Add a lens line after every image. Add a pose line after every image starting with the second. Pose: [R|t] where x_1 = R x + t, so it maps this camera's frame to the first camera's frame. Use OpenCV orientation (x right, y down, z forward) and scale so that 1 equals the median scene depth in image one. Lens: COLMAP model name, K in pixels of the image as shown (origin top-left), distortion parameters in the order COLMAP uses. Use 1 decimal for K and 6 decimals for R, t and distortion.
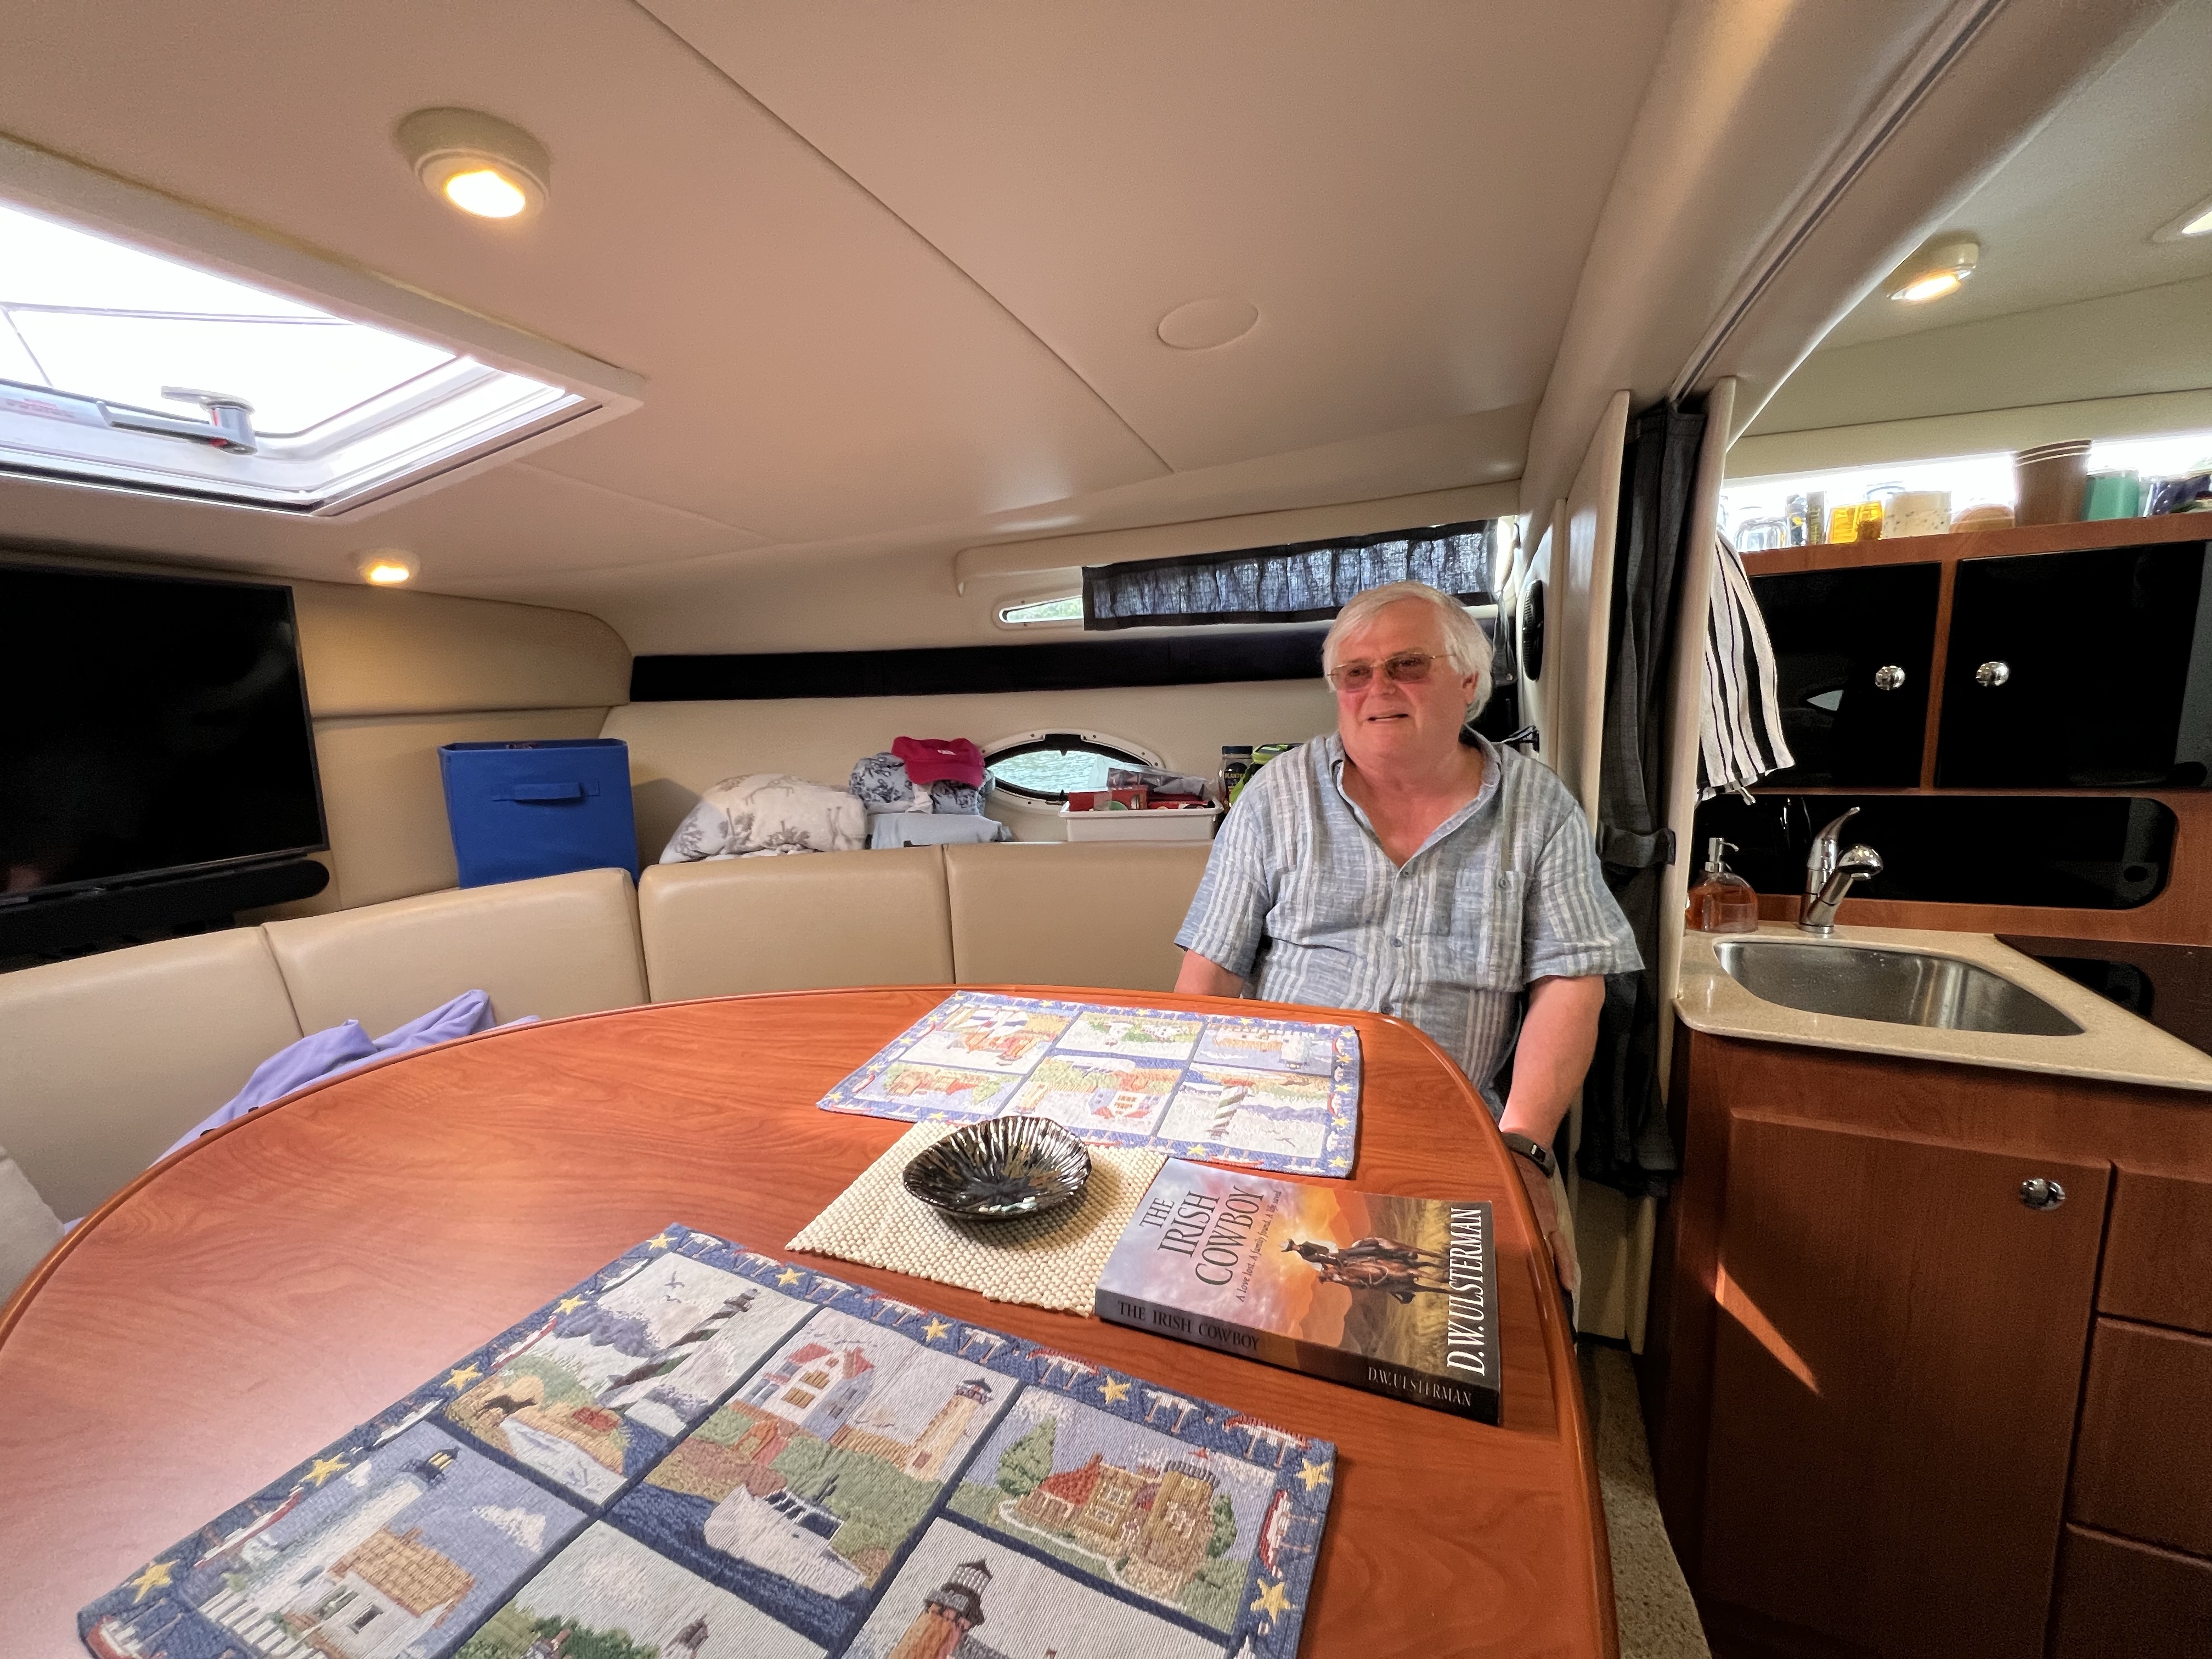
lens RADIAL K [[884.1, 0, 1111.6], [0, 884.1, 828.8], [0, 0, 1]] dist [0.001474, 0.000625]
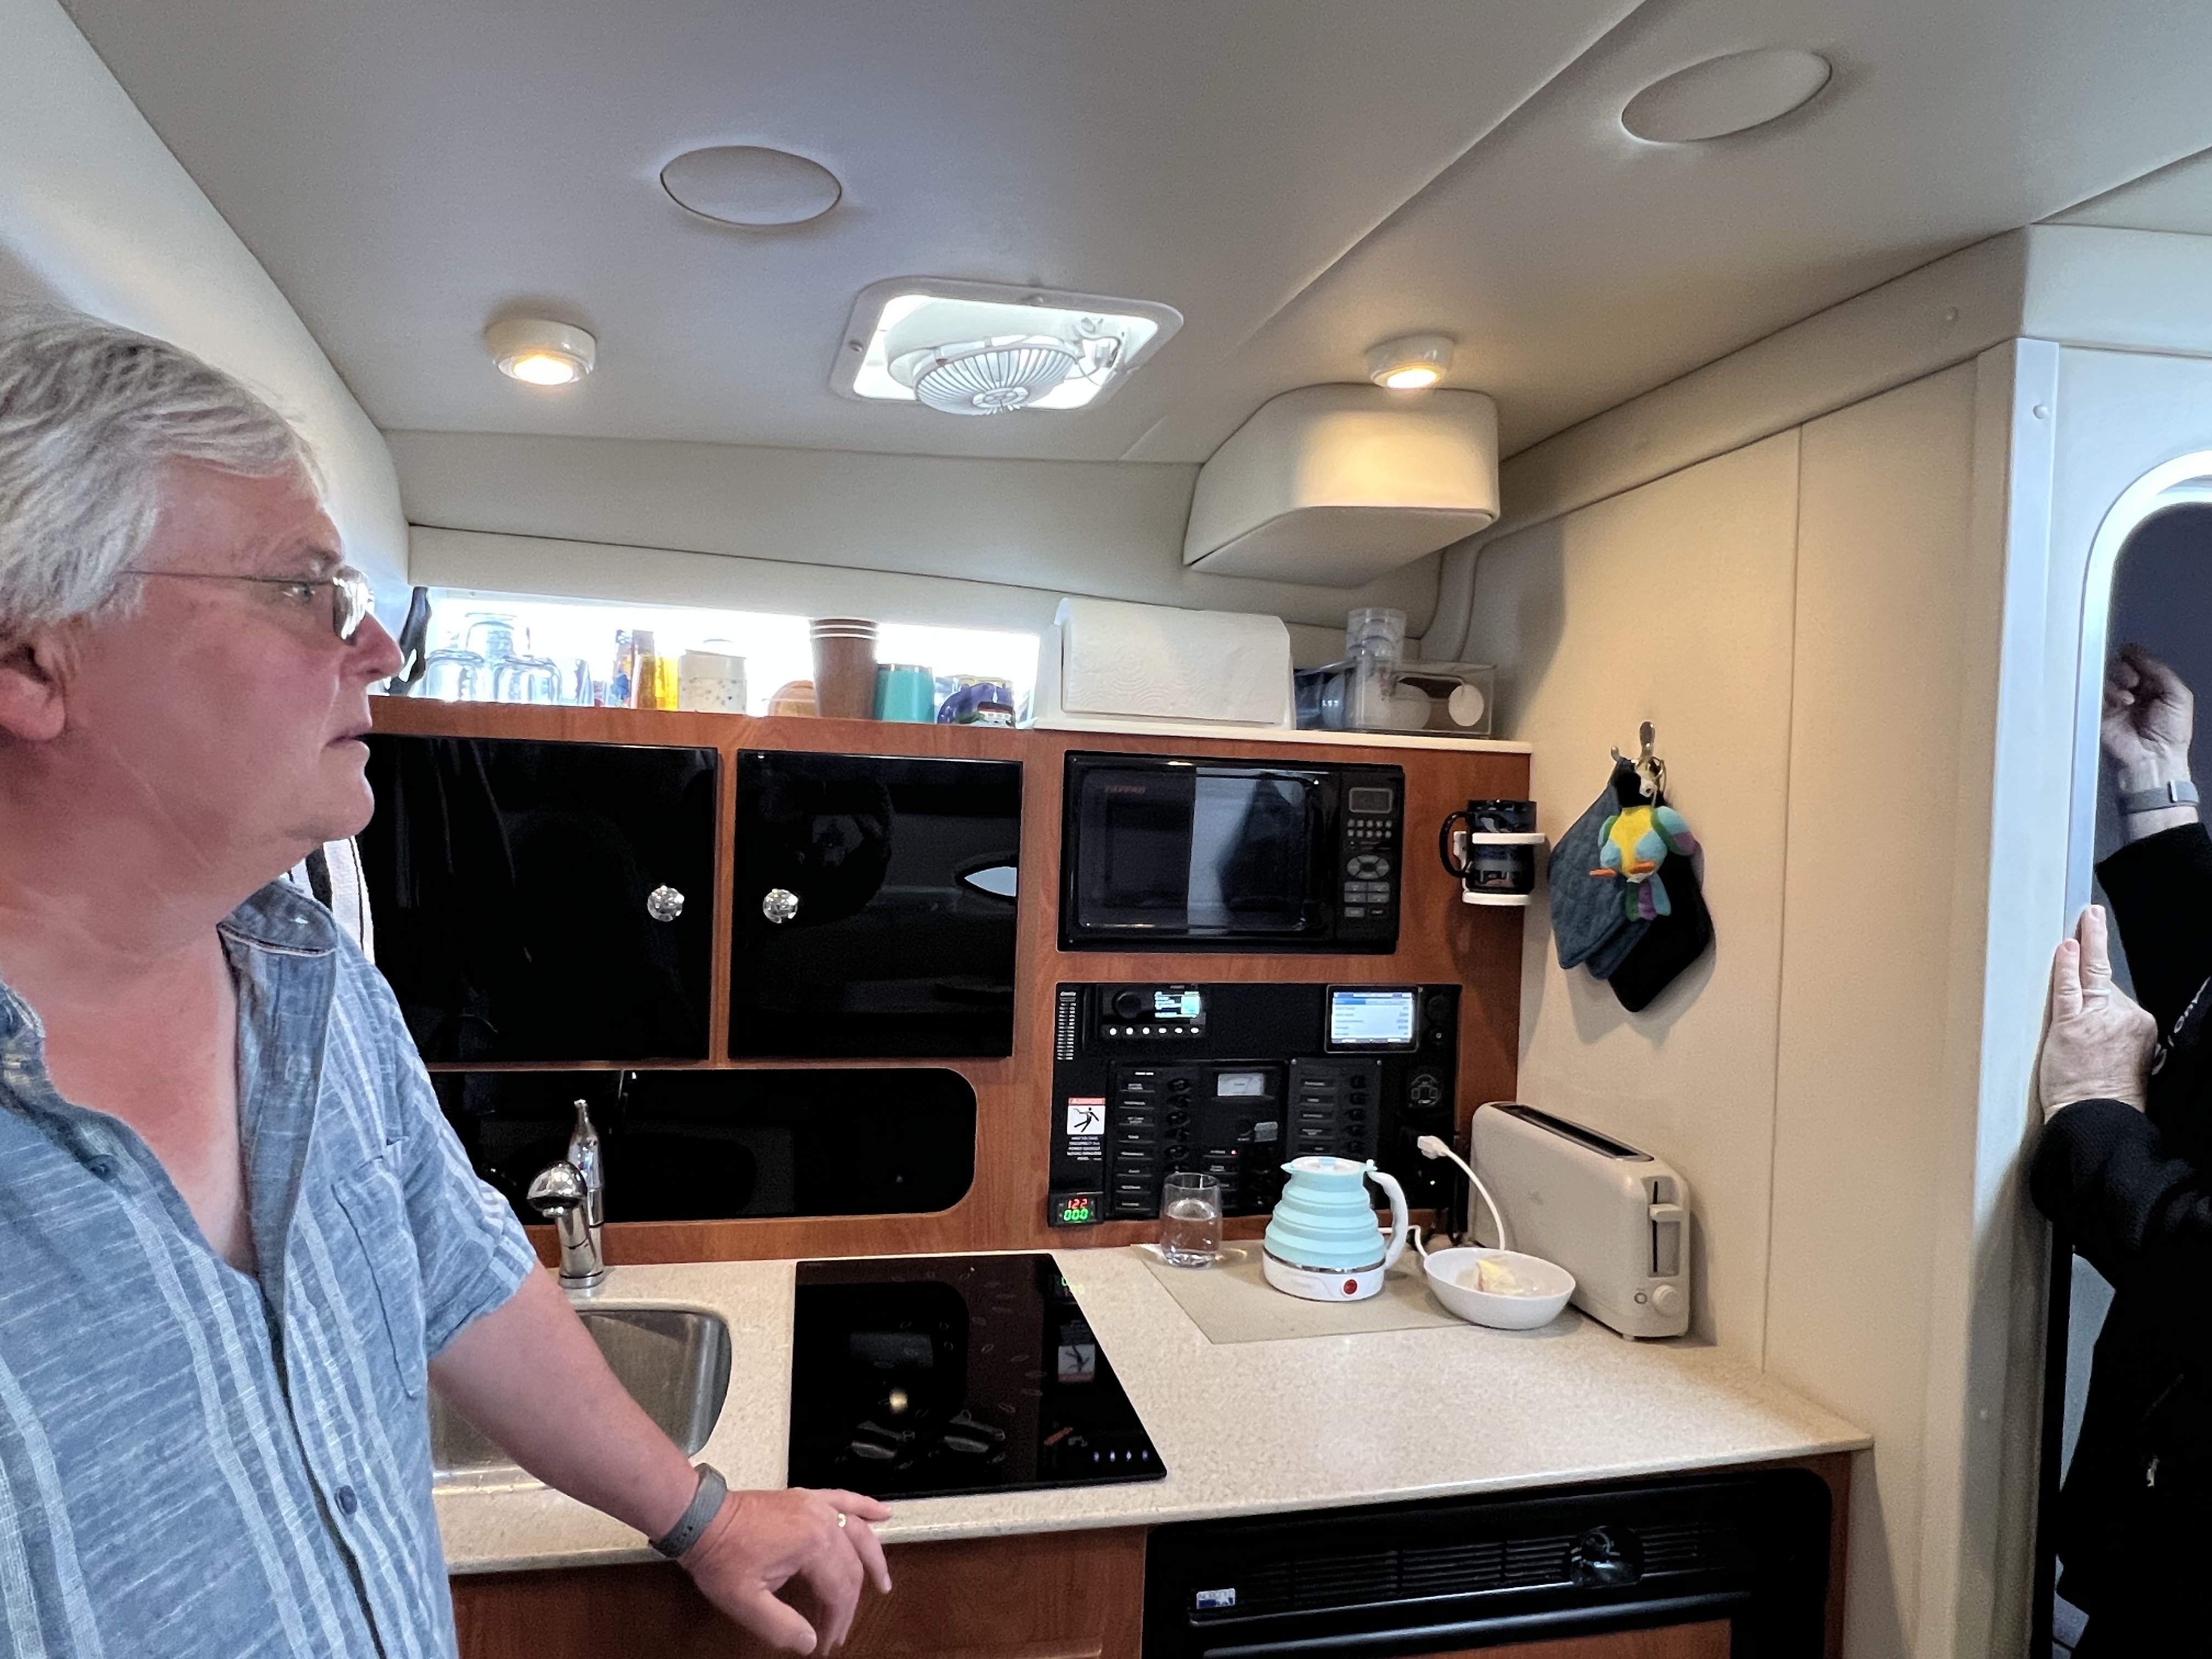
lens RADIAL K [[1314.4, 0, 1100.9], [0, 1314.4, 842.5], [0, 0, 1]] dist [0.008100, -0.004243]
pose [[0.803795, 0.064413, 0.591409, 0.497311], [0.020906, 0.990449, -0.136287, -0.064002], [-0.594539, 0.121911, 0.794771, -0.034454]]
